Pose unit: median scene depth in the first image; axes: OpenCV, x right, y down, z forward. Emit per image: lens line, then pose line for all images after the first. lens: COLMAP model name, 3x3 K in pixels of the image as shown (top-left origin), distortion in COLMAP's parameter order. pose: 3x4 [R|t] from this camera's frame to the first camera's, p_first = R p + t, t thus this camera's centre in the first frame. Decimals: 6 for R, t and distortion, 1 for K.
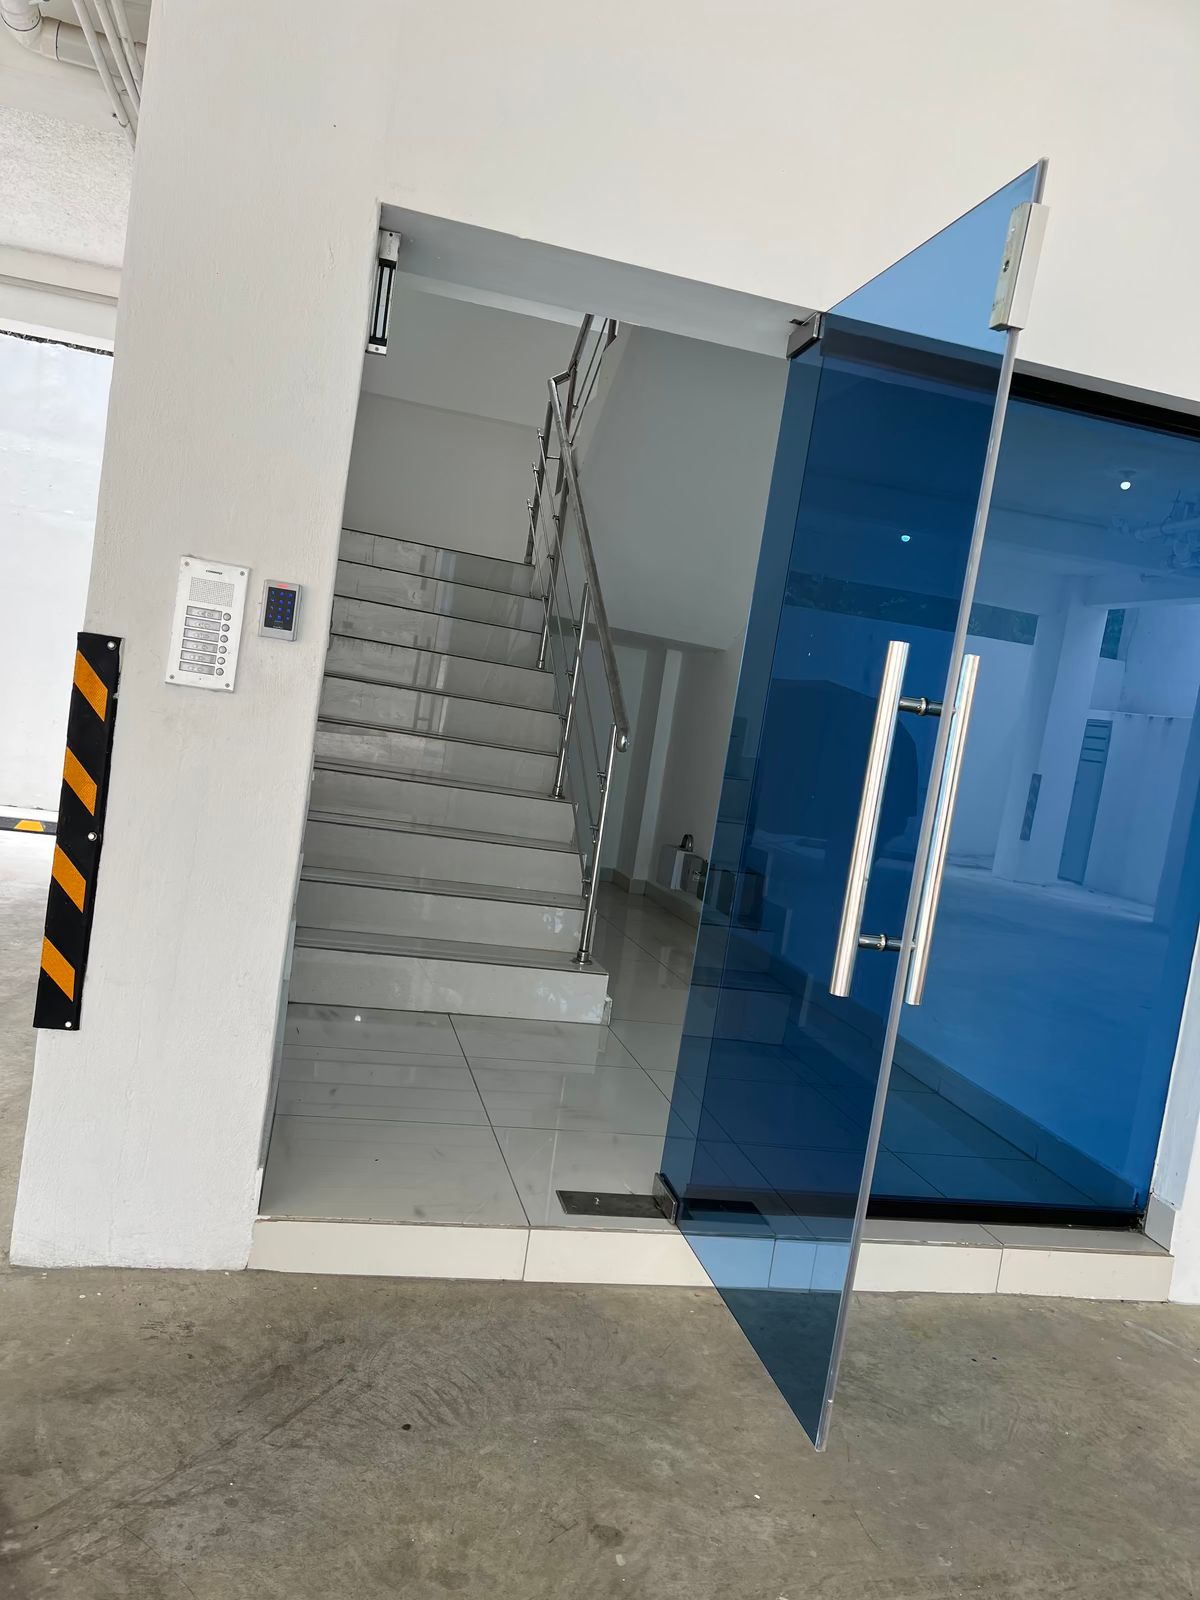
lens RADIAL K [[1245.1, 0, 600.0], [0, 1245.1, 800.0], [0, 0, 1]] dist [0.041818, -0.053012]
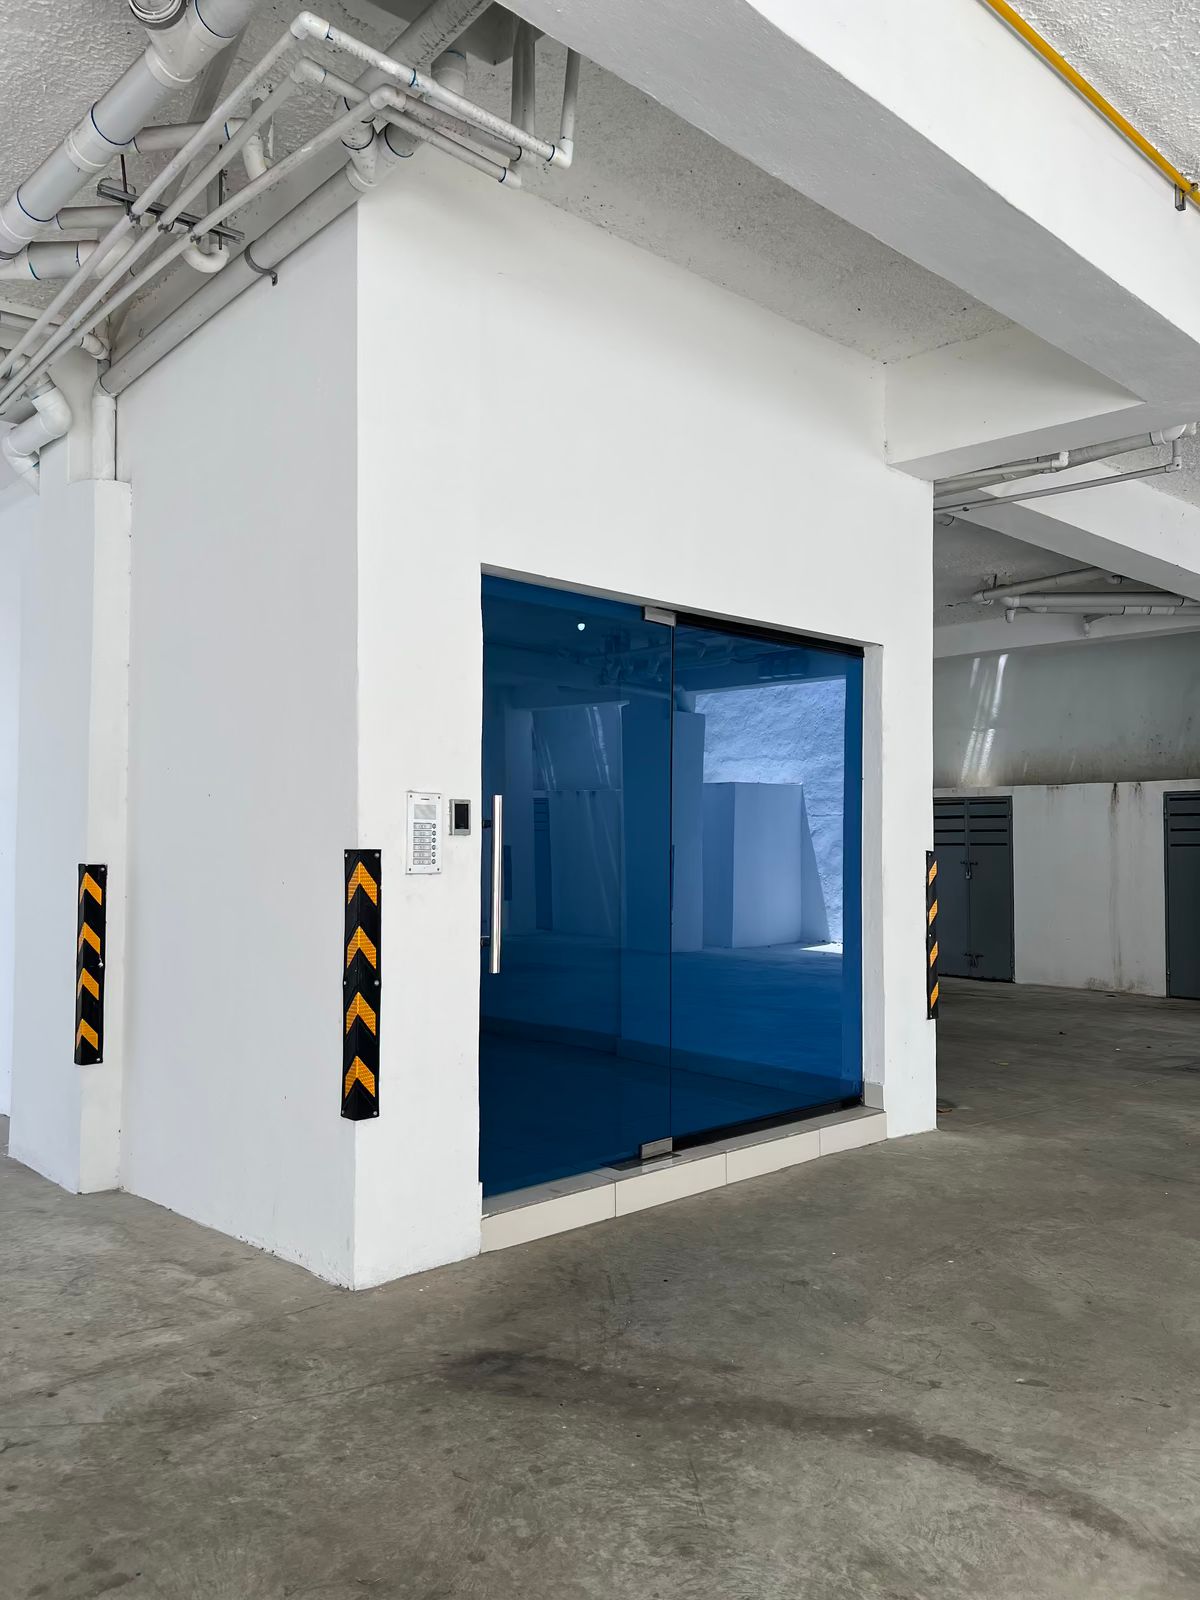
lens RADIAL K [[1245.1, 0, 600.0], [0, 1245.1, 800.0], [0, 0, 1]] dist [0.041818, -0.053012]
pose [[0.853765, -0.125829, 0.505225, -0.903534], [0.163257, 0.986119, -0.030285, -0.097945], [-0.494401, 0.108338, 0.862456, -0.447102]]
